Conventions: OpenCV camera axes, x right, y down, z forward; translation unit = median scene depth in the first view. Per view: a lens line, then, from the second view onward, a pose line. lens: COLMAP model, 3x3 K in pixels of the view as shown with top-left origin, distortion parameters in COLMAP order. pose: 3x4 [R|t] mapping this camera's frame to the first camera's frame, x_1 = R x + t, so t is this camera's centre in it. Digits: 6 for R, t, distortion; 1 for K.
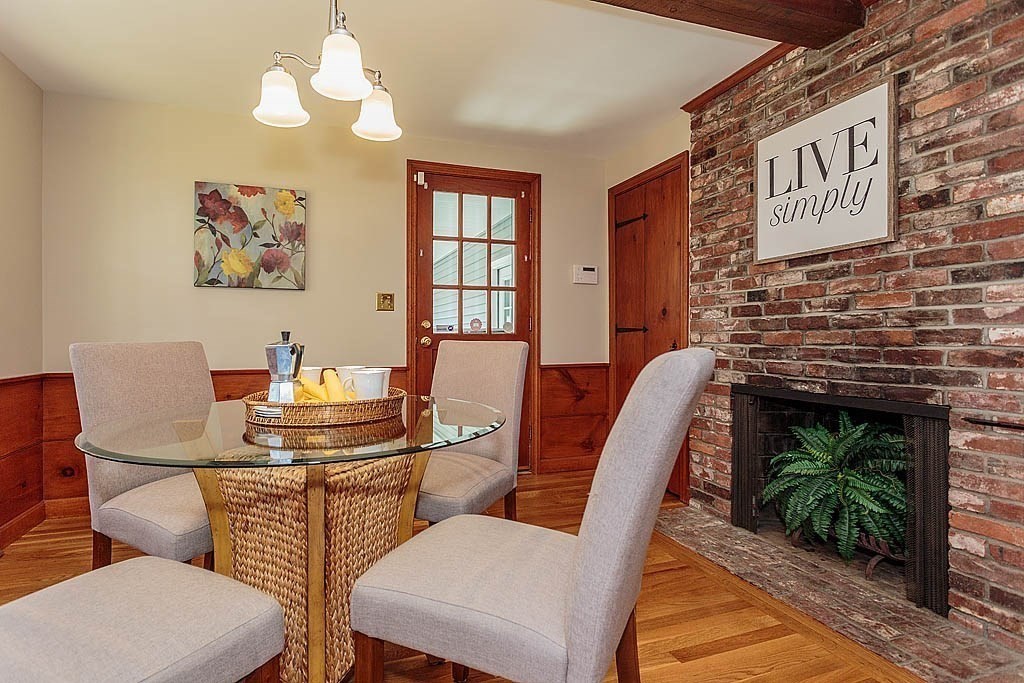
lens RADIAL K [[502.7, 0, 461.3], [0, 502.7, 343.6], [0, 0, 1]] dist [0.012059, 0.000962]
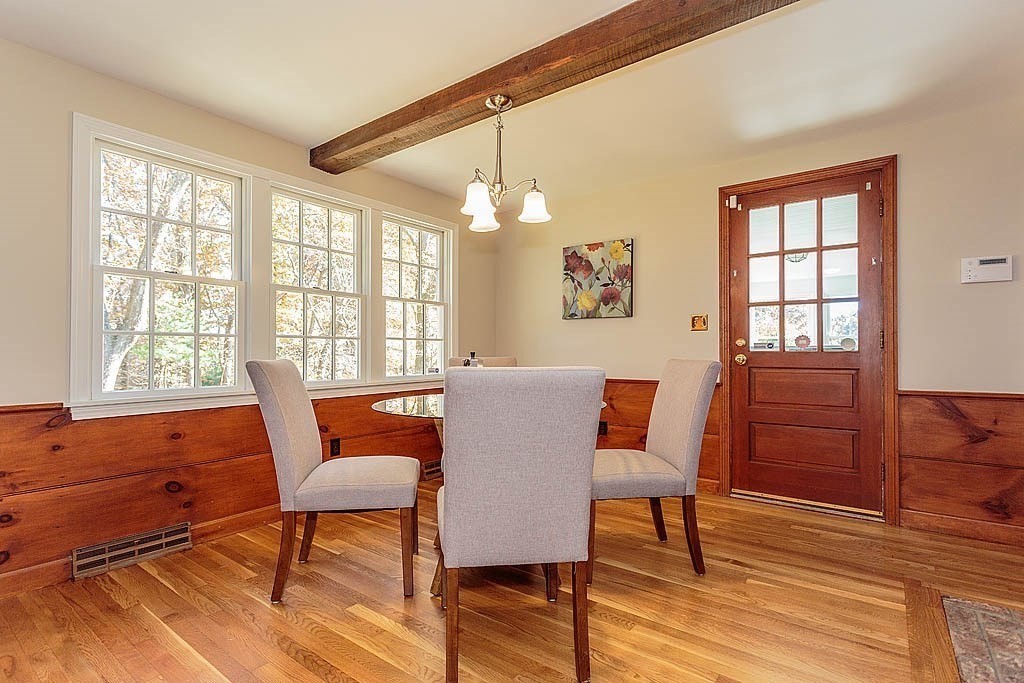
lens RADIAL K [[502.7, 0, 510.5], [0, 502.7, 345.1], [0, 0, 1]] dist [0.012059, 0.000962]
pose [[0.583688, -0.006179, -0.811954, 0.547111], [-0.005178, 0.999922, -0.011332, -0.020638], [0.811961, 0.010818, 0.583611, 0.026597]]
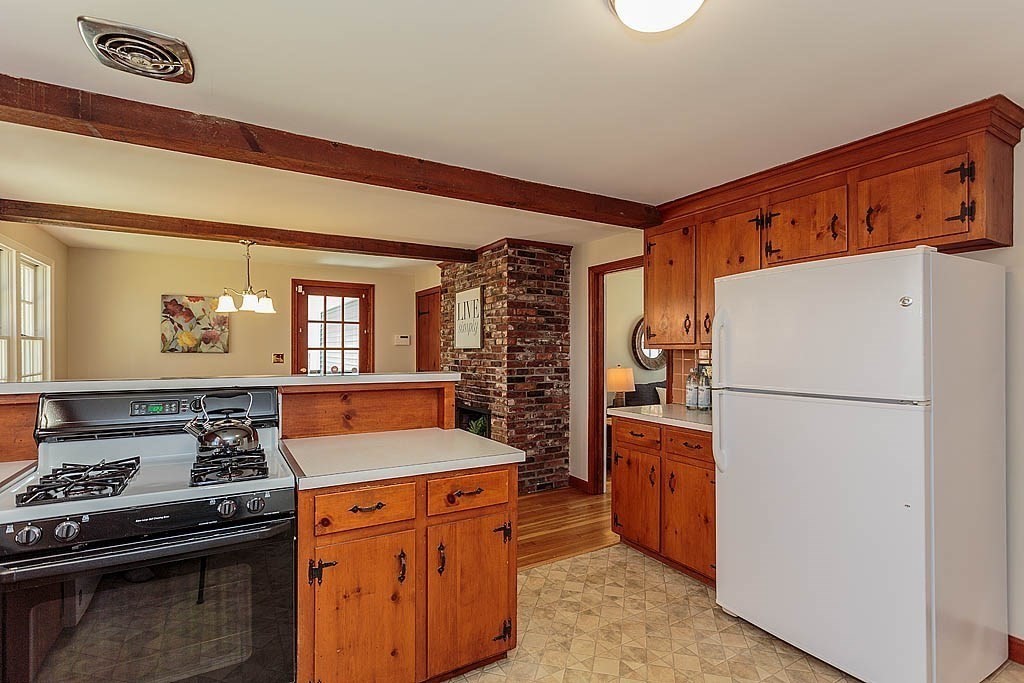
lens RADIAL K [[502.7, 0, 516.1], [0, 502.7, 357.5], [0, 0, 1]] dist [0.012059, 0.000962]
pose [[0.969779, 0.003069, 0.243967, 0.252901], [-0.005276, 0.999951, 0.008391, -0.114276], [-0.243930, -0.009425, 0.969747, -1.028952]]
